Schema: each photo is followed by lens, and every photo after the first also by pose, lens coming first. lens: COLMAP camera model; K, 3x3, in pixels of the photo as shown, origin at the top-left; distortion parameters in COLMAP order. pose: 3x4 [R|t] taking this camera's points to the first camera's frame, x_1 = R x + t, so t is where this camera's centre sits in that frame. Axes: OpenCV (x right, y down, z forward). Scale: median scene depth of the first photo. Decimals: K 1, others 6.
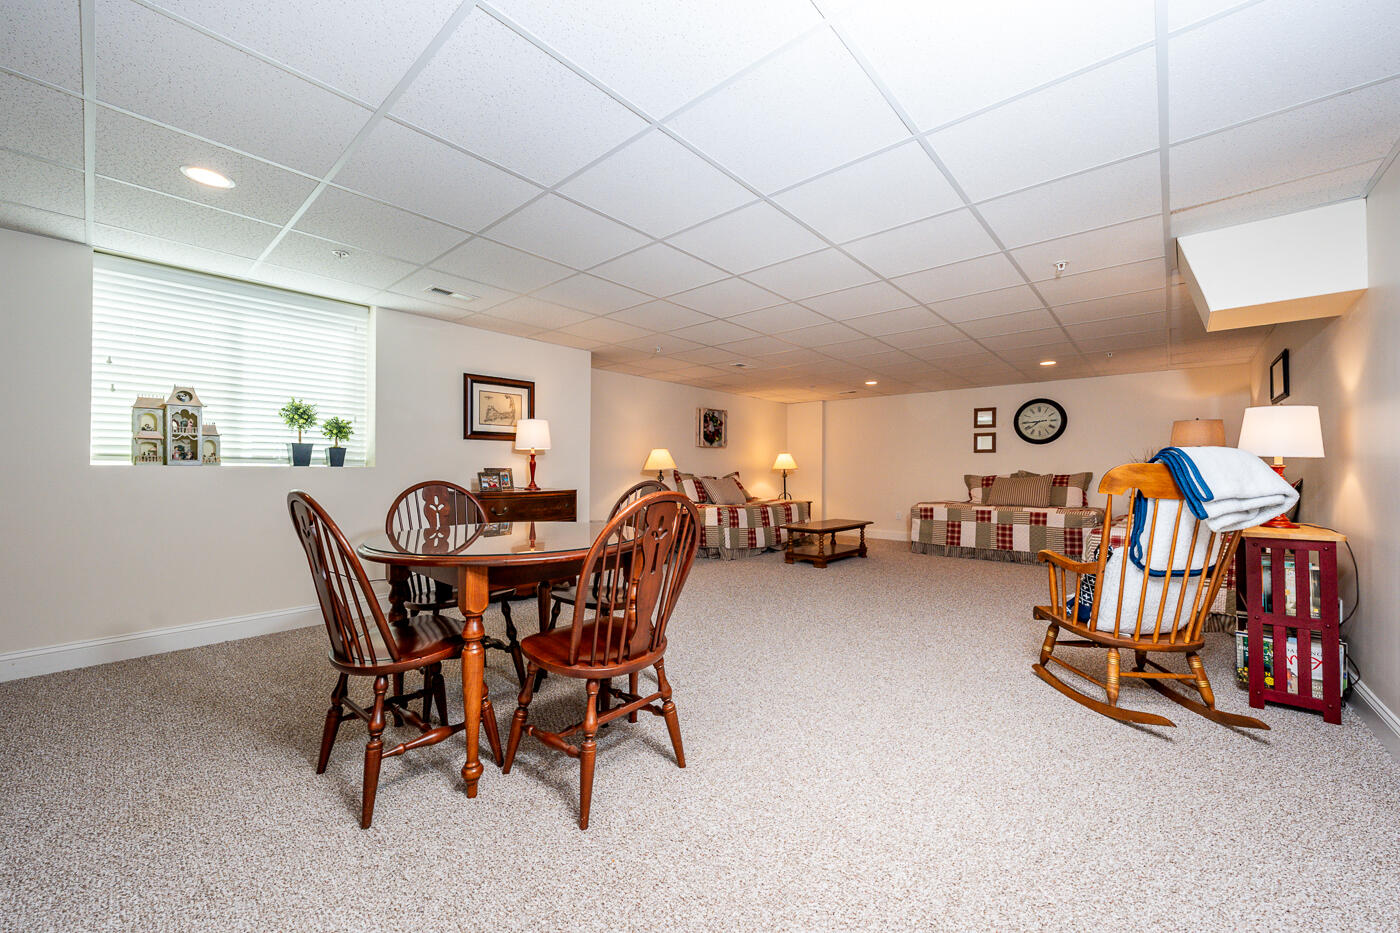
lens RADIAL K [[538.3, 0, 676.8], [0, 538.3, 471.3], [0, 0, 1]] dist [-0.002784, -0.000201]
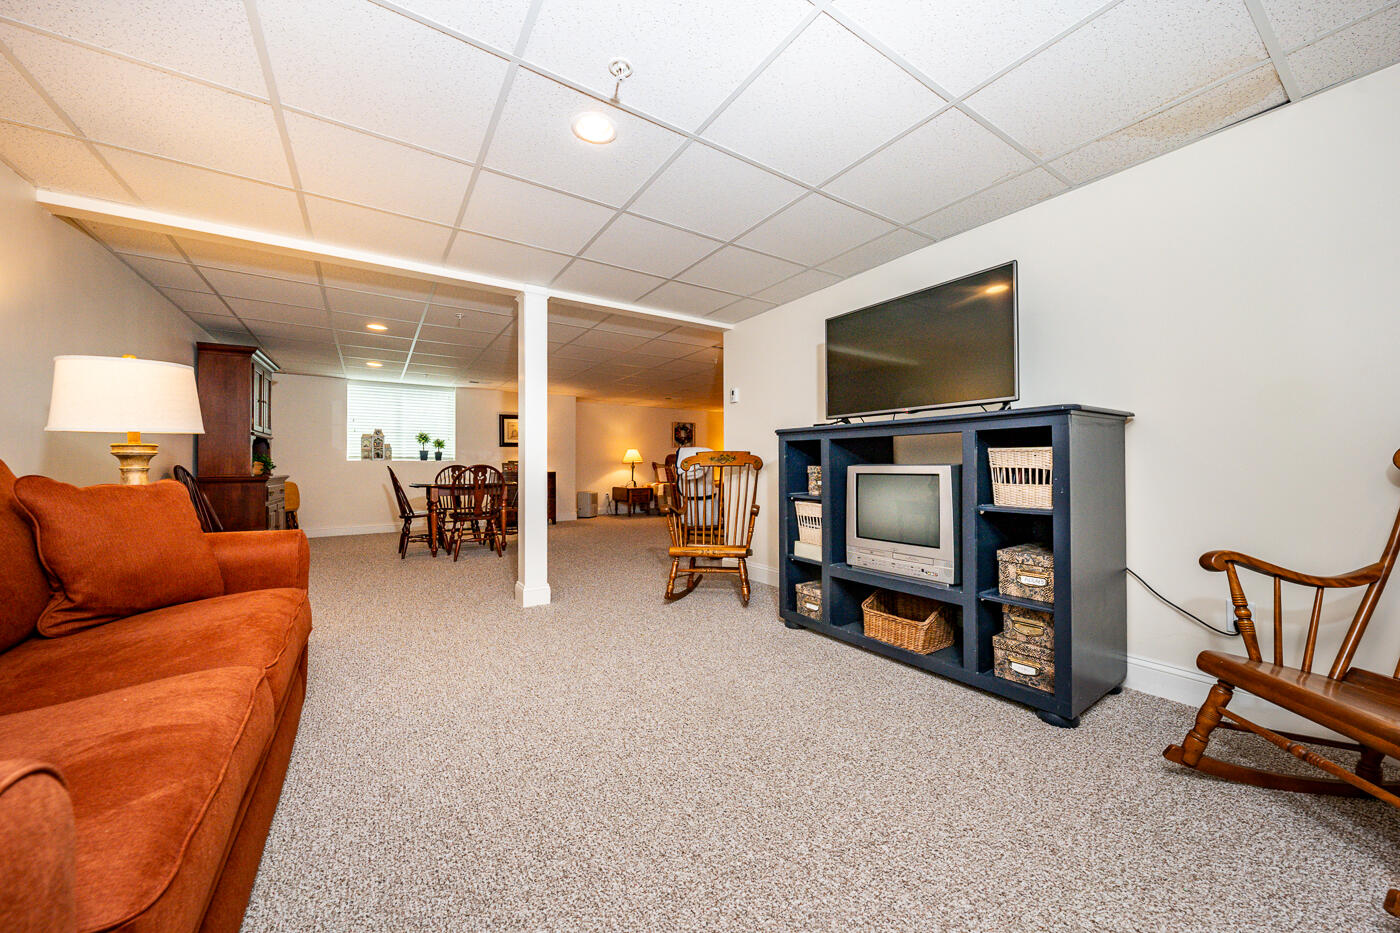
lens RADIAL K [[489.6, 0, 700.7], [0, 489.6, 465.0], [0, 0, 1]] dist [-0.001432, -0.000064]
pose [[0.972691, -0.010243, -0.231878, 0.878600], [0.009366, 0.999944, -0.004883, 0.029604], [0.231915, 0.002578, 0.972733, -0.713239]]
